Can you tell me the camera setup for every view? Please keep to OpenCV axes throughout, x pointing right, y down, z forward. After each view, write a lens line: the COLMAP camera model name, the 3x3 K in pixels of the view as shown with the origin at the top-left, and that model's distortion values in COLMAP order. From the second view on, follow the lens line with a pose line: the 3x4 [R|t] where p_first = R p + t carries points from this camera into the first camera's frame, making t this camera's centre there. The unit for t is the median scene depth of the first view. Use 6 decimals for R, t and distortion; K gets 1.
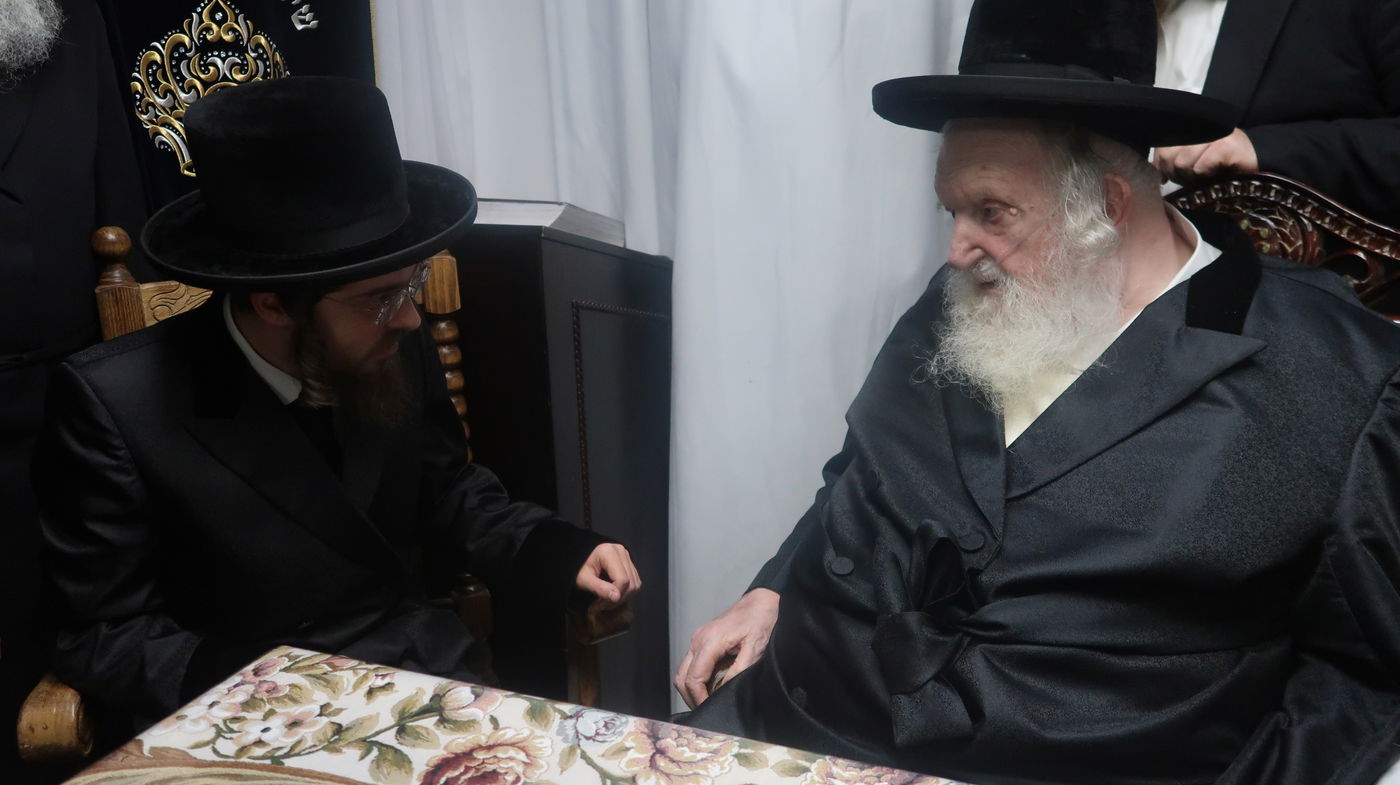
lens RADIAL K [[1218.7, 0, 692.6], [0, 1218.7, 386.1], [0, 0, 1]] dist [0.069201, -0.118494]
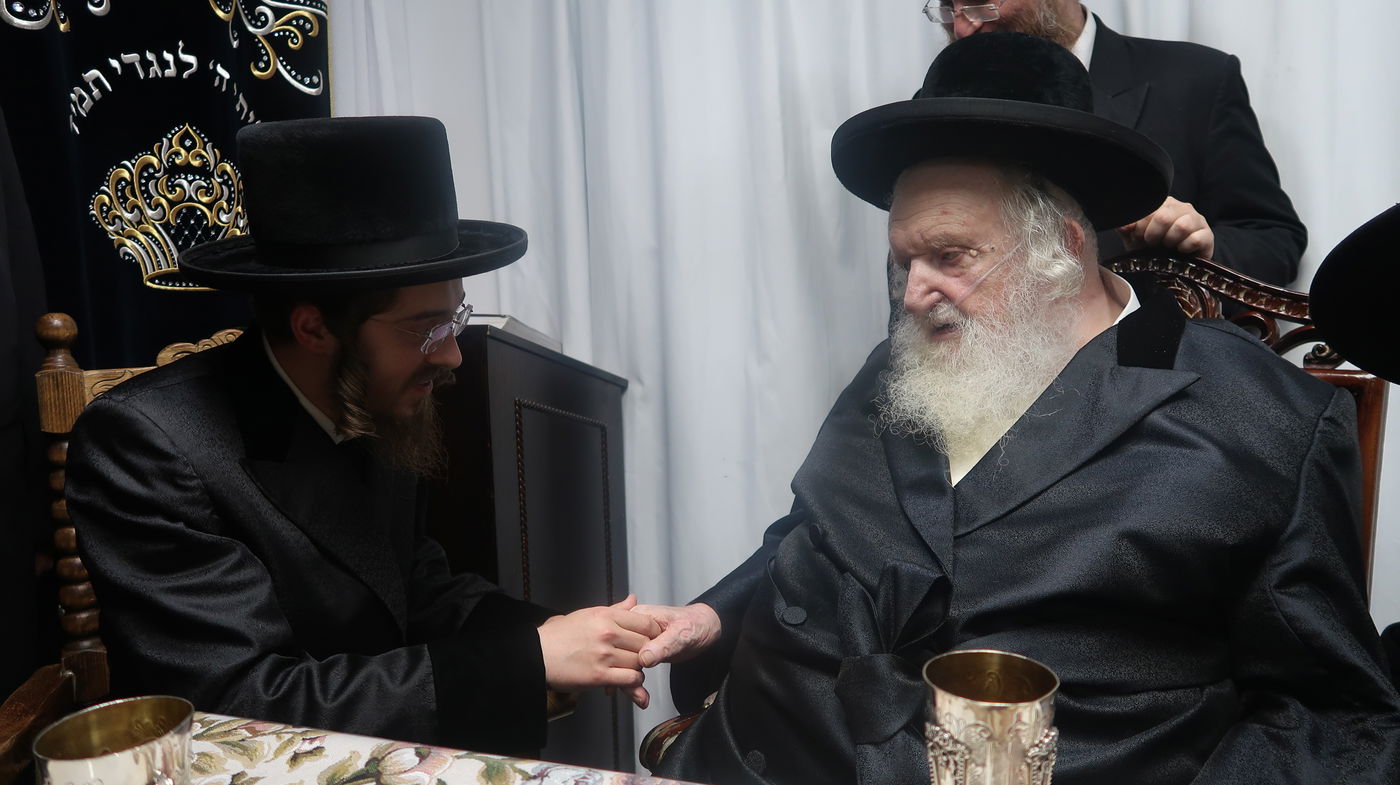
lens RADIAL K [[1008.0, 0, 697.2], [0, 1008.0, 389.6], [0, 0, 1]] dist [-0.037509, 0.029968]
pose [[0.995513, -0.006837, 0.094377, -0.035249], [0.020134, 0.989852, -0.140668, 0.073344], [-0.092457, 0.141937, 0.985548, 0.187633]]
